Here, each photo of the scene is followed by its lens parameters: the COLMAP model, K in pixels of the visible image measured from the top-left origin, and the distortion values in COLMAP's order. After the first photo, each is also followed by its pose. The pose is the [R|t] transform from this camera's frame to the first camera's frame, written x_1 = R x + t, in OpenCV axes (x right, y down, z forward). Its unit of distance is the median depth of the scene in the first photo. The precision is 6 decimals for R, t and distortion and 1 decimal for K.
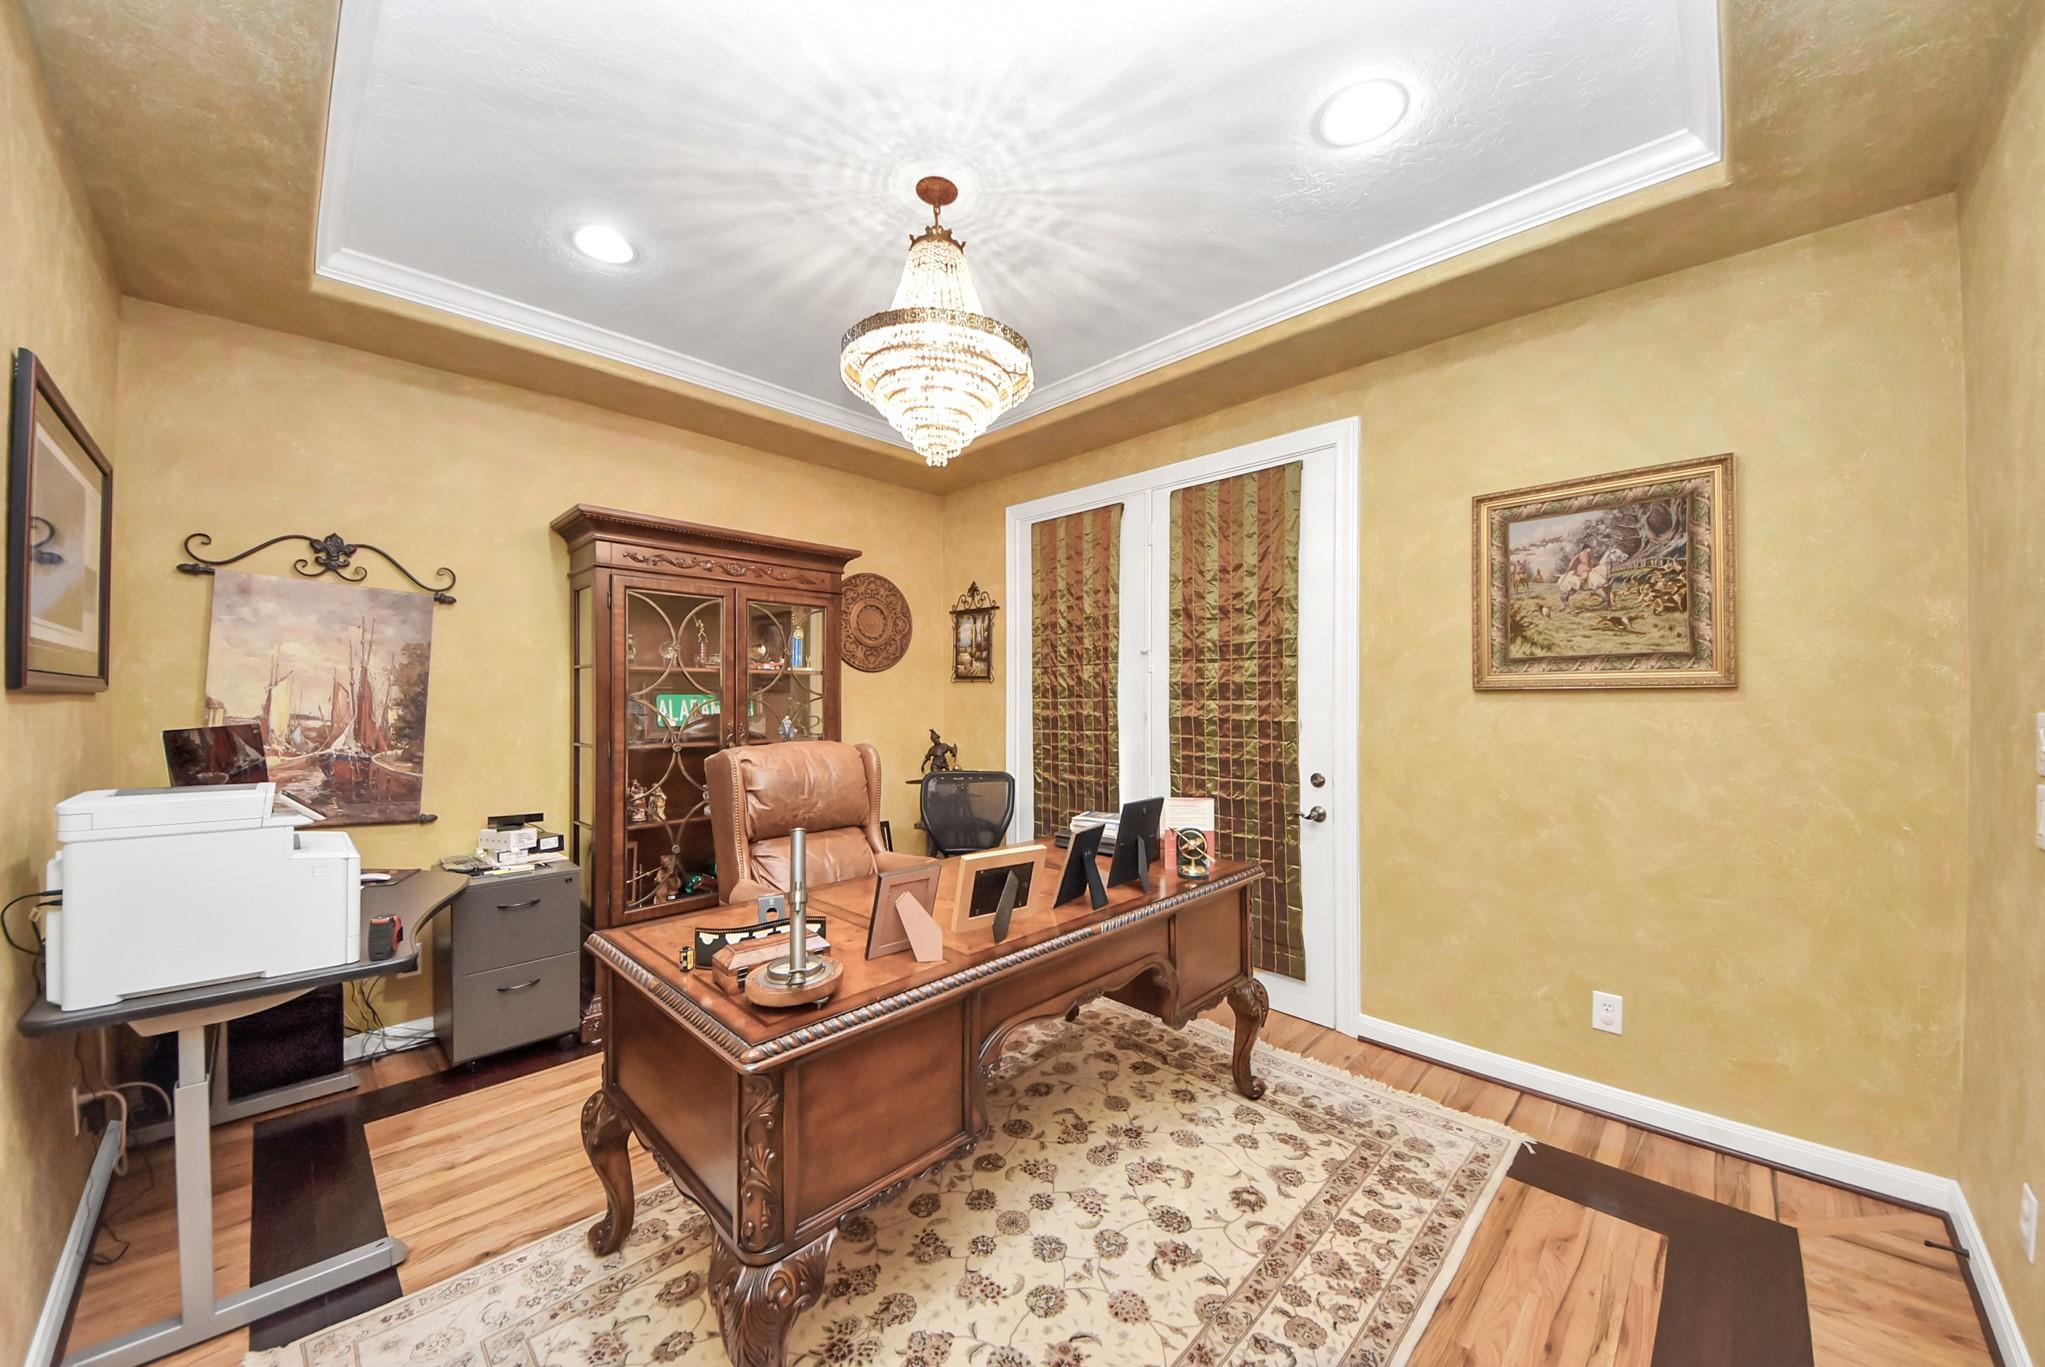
lens RADIAL K [[751.9, 0, 1022.2], [0, 751.9, 685.6], [0, 0, 1]] dist [-0.009182, -0.000607]
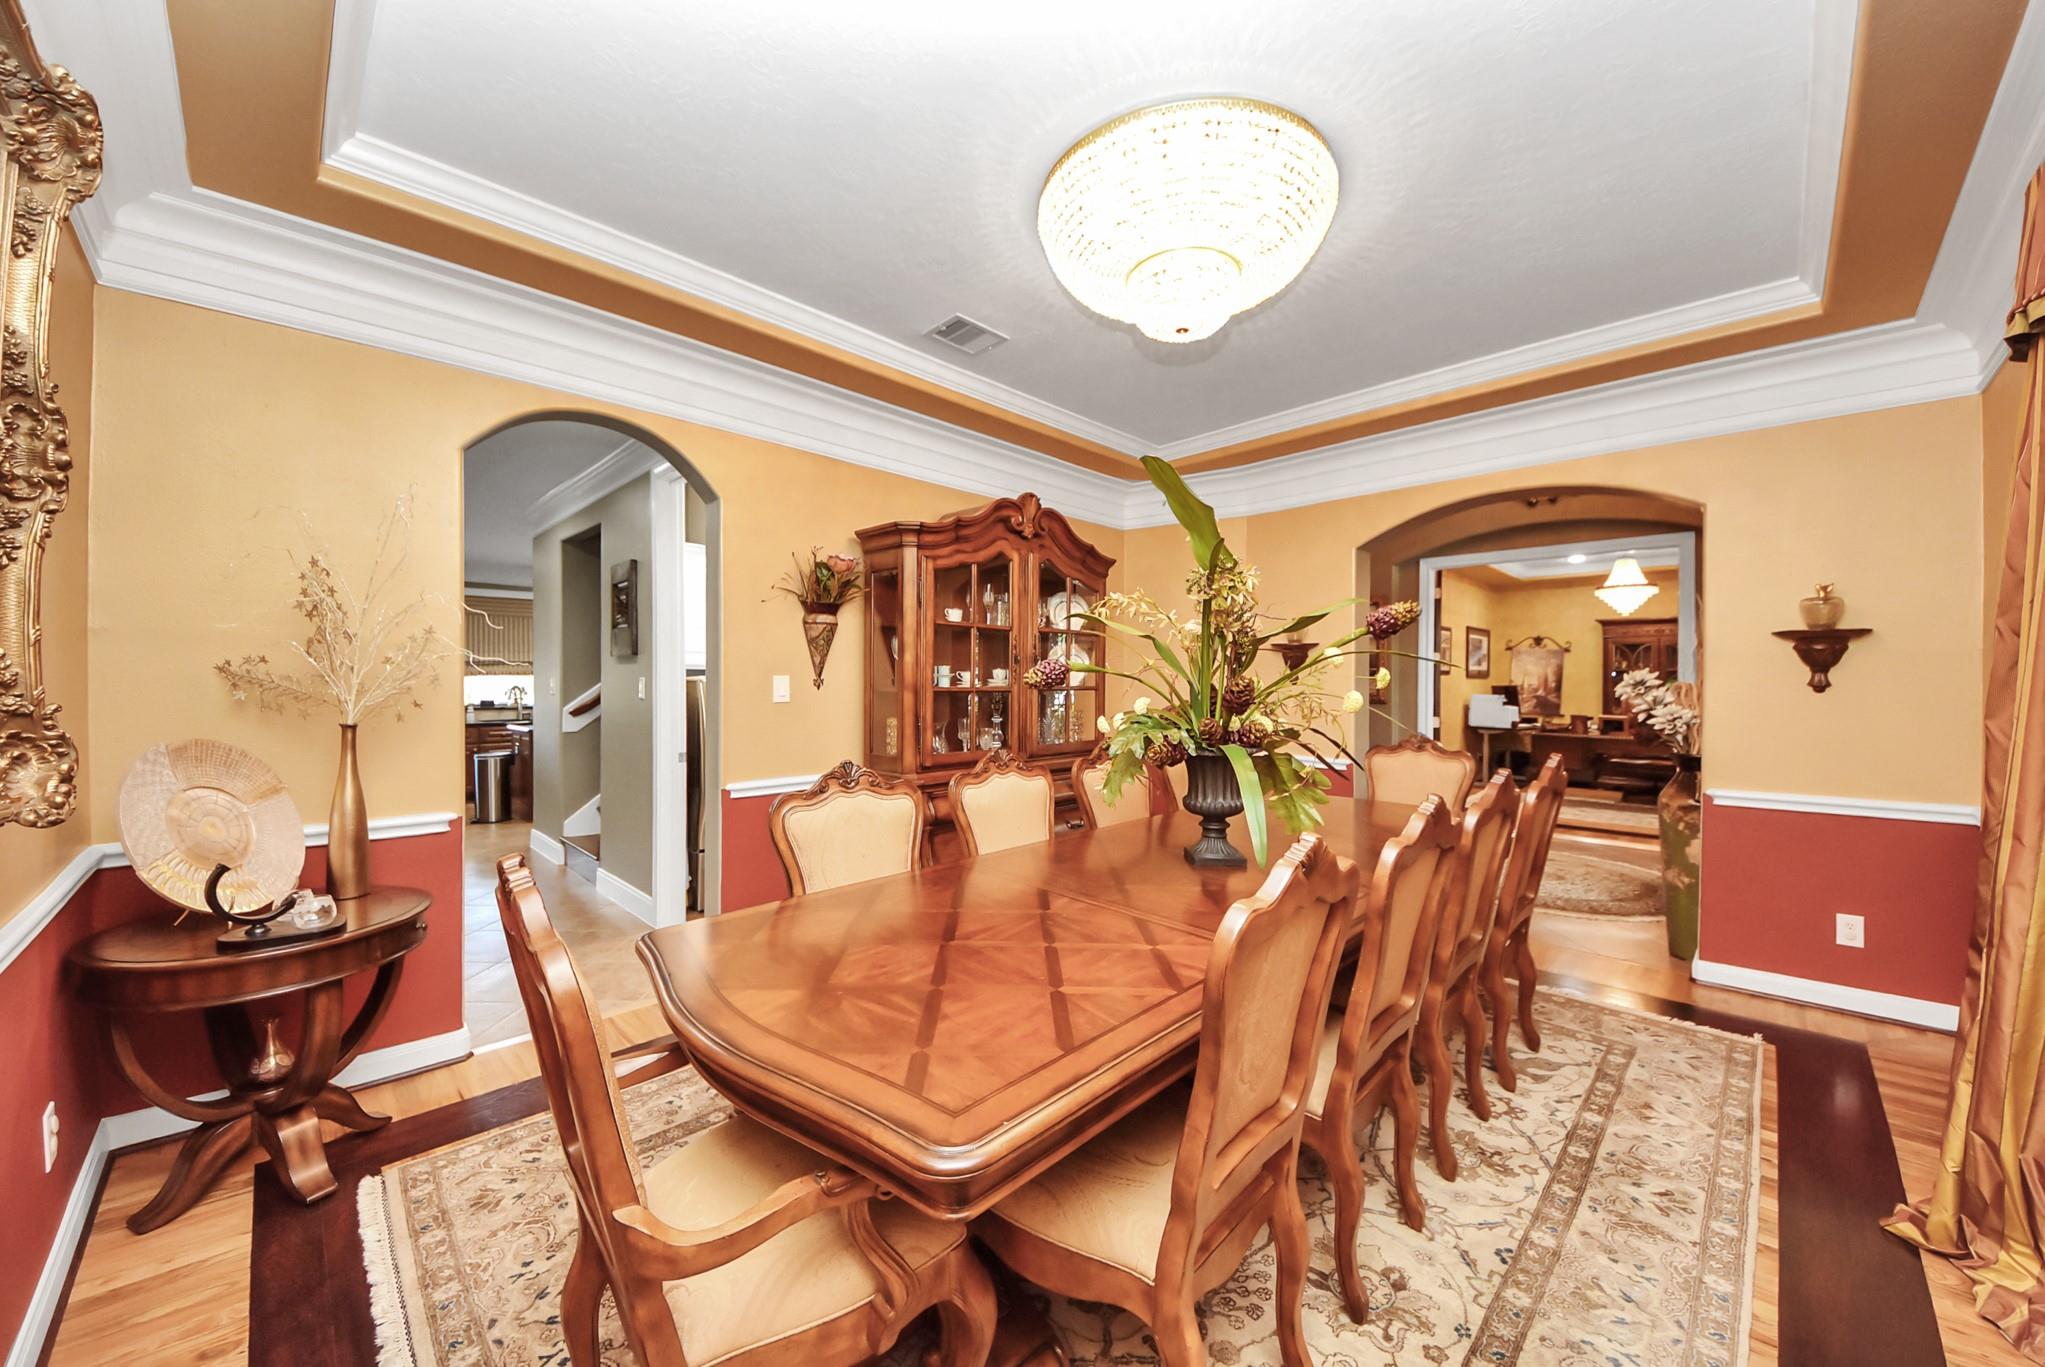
lens RADIAL K [[751.9, 0, 1022.3], [0, 751.9, 681.7], [0, 0, 1]] dist [-0.009182, -0.000607]
pose [[-0.012770, 0.002126, -0.999916, 2.816296], [0.001202, 0.999997, 0.002110, 0.015097], [0.999918, -0.001175, -0.012772, -1.510732]]
